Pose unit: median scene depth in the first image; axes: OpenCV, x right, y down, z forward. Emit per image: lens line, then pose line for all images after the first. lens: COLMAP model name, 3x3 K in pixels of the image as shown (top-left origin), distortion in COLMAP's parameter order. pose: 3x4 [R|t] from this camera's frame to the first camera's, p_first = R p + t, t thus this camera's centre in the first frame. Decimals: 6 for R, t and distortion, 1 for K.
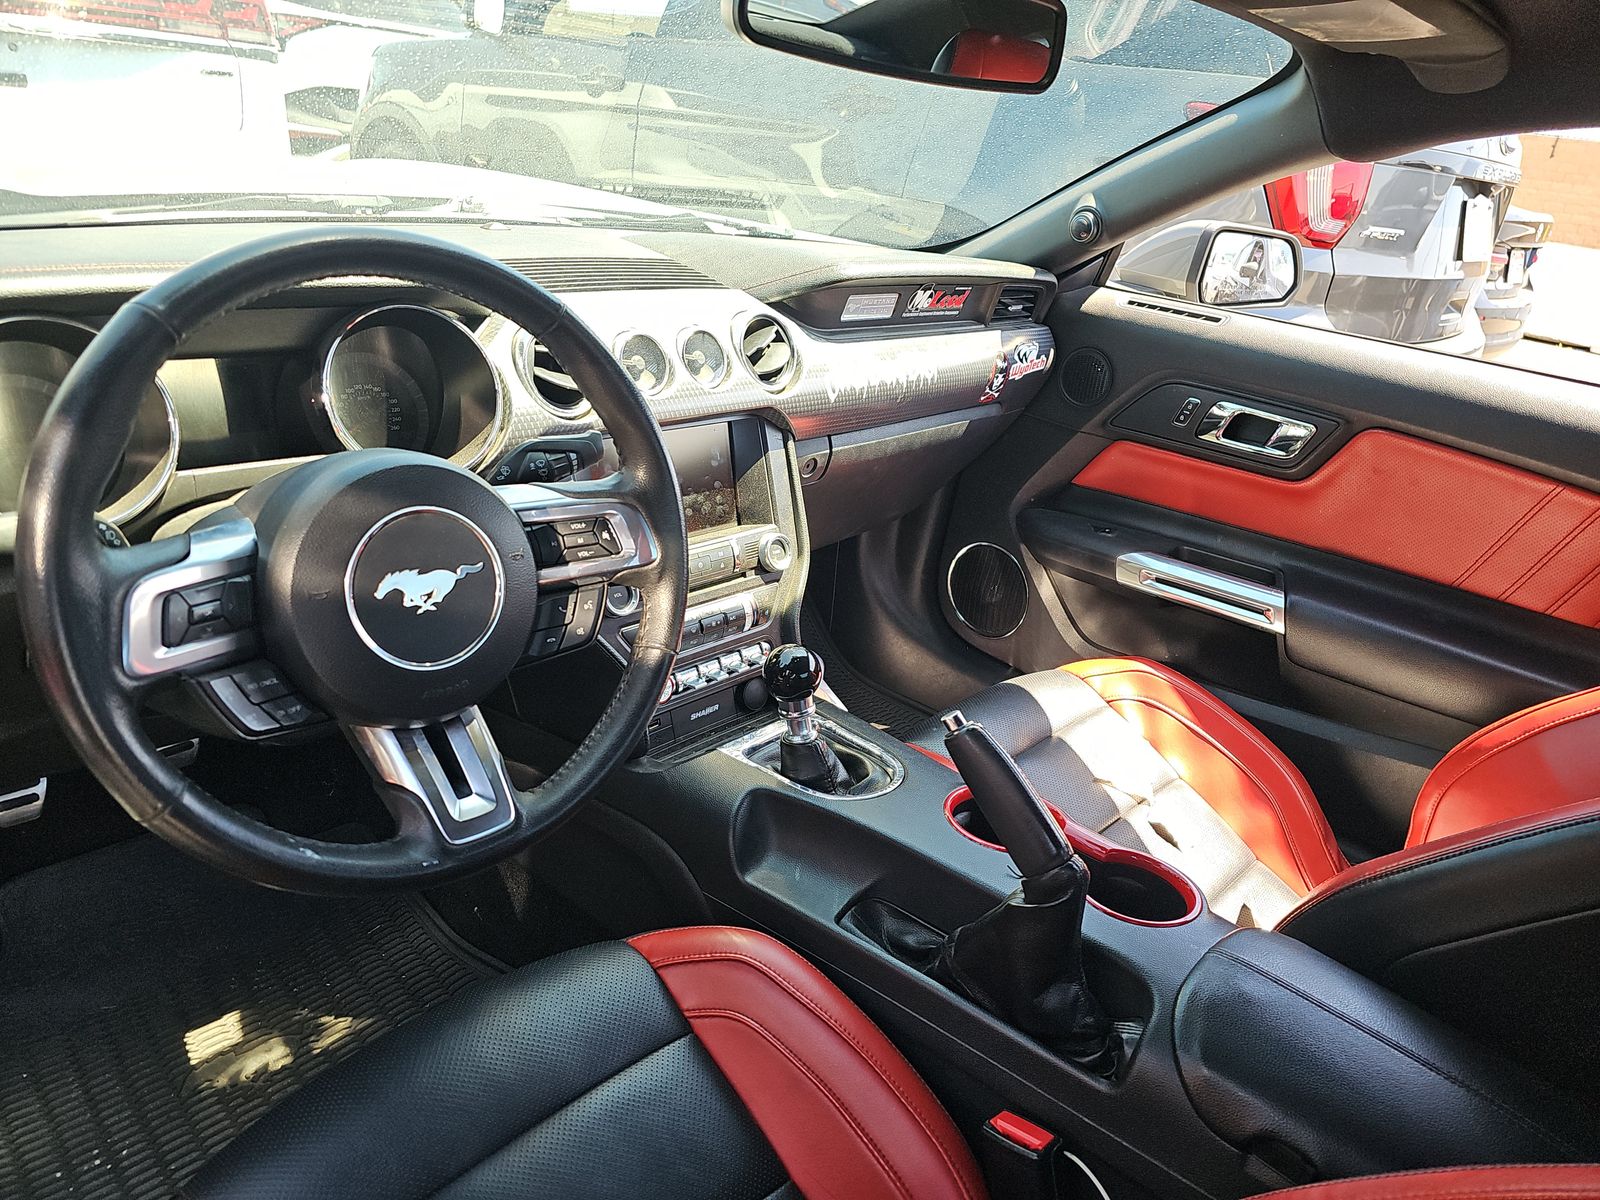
lens RADIAL K [[1052.6, 0, 799.6], [0, 1052.6, 579.8], [0, 0, 1]] dist [0.011132, -0.001149]
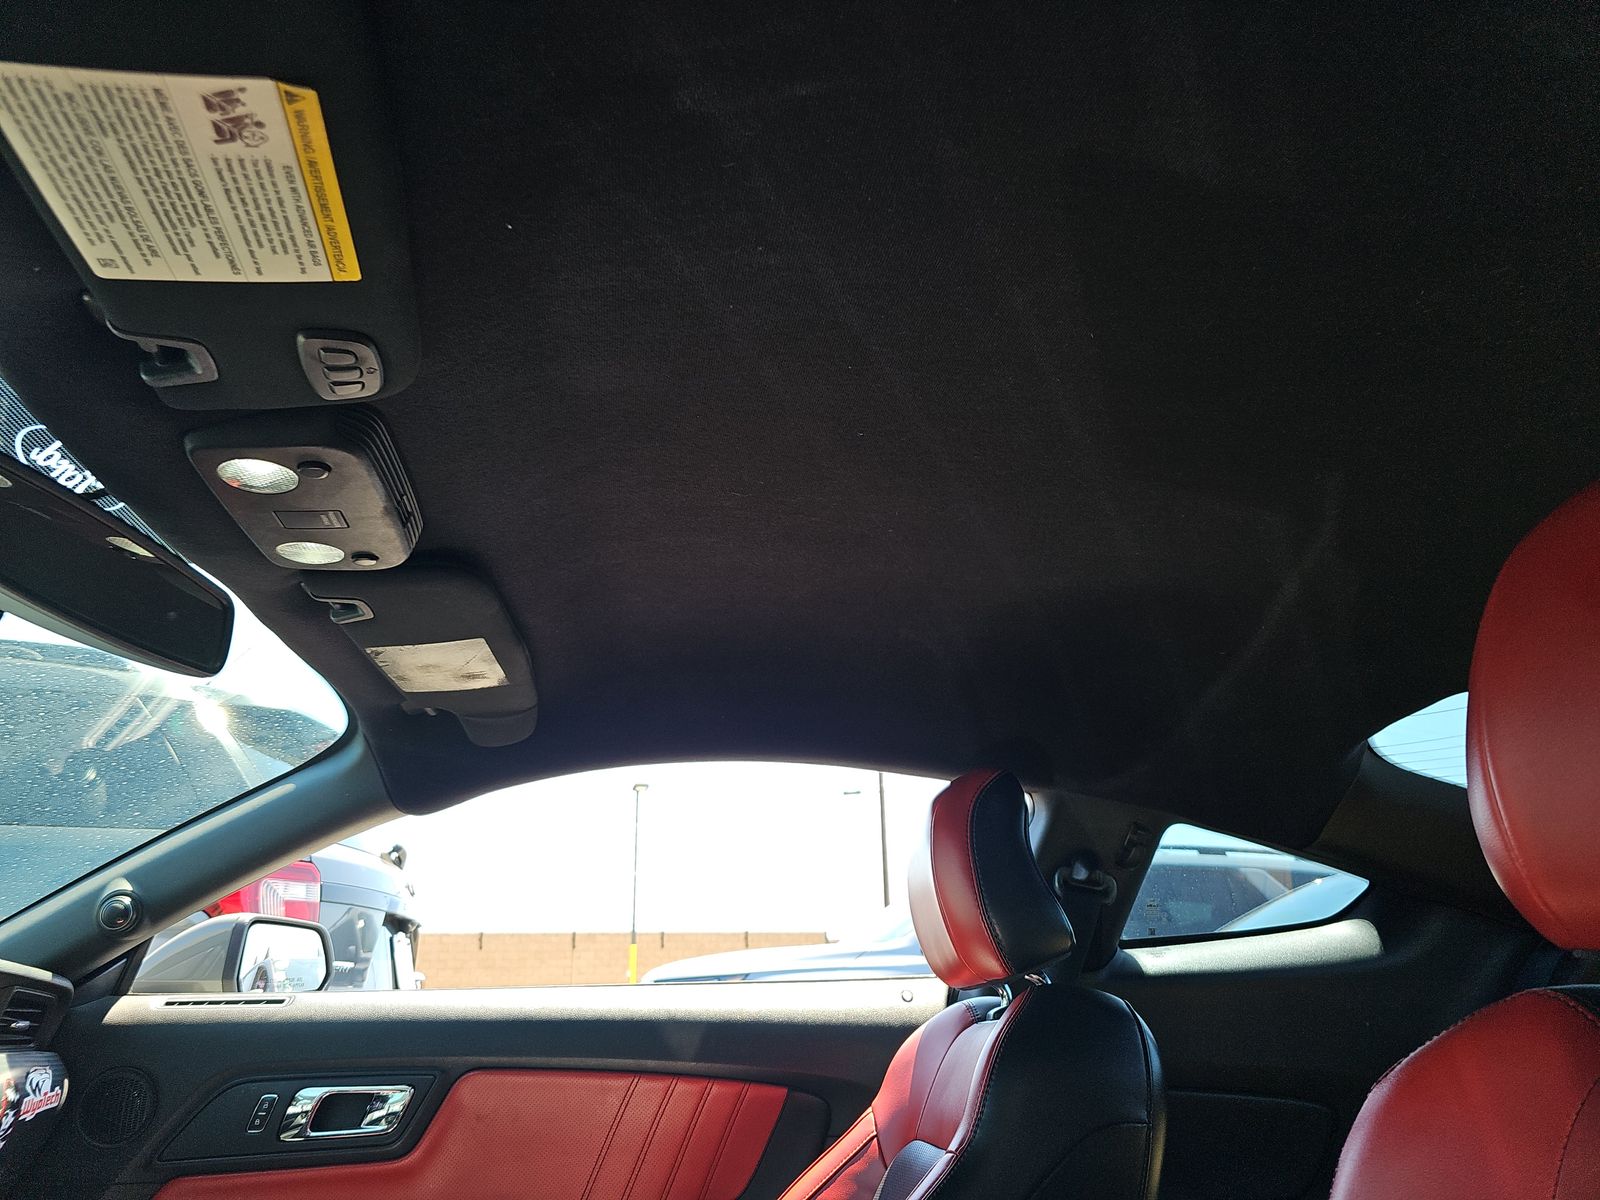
lens RADIAL K [[1061.8, 0, 770.2], [0, 1061.8, 590.8], [0, 0, 1]] dist [0.026119, -0.025447]
pose [[0.596540, 0.172901, 0.783738, -0.154251], [0.393080, 0.788439, -0.473130, 0.087317], [-0.699734, 0.590313, 0.402371, 0.131273]]
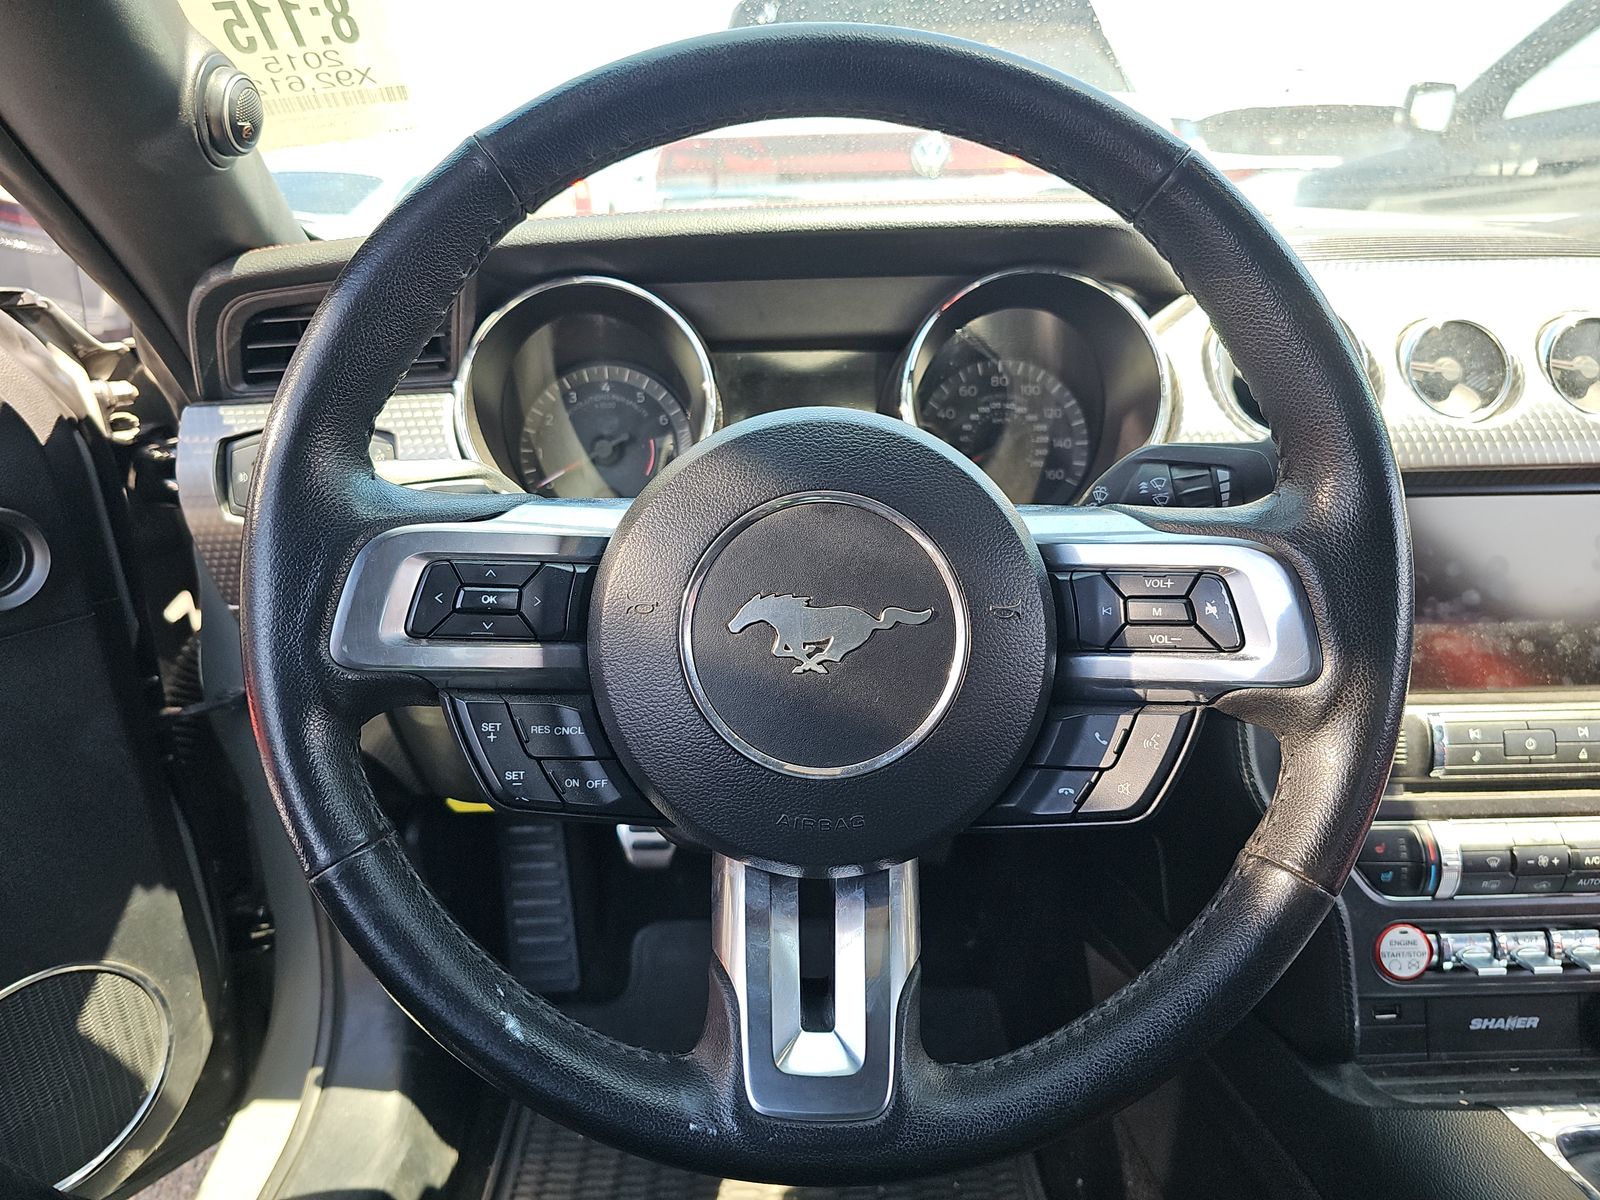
lens RADIAL K [[1061.8, 0, 770.2], [0, 1061.8, 590.8], [0, 0, 1]] dist [0.026119, -0.025447]
pose [[0.692891, 0.111712, -0.712336, 0.013974], [-0.203363, 0.978095, -0.044421, 0.008311], [0.691770, 0.175642, 0.700431, 0.289392]]
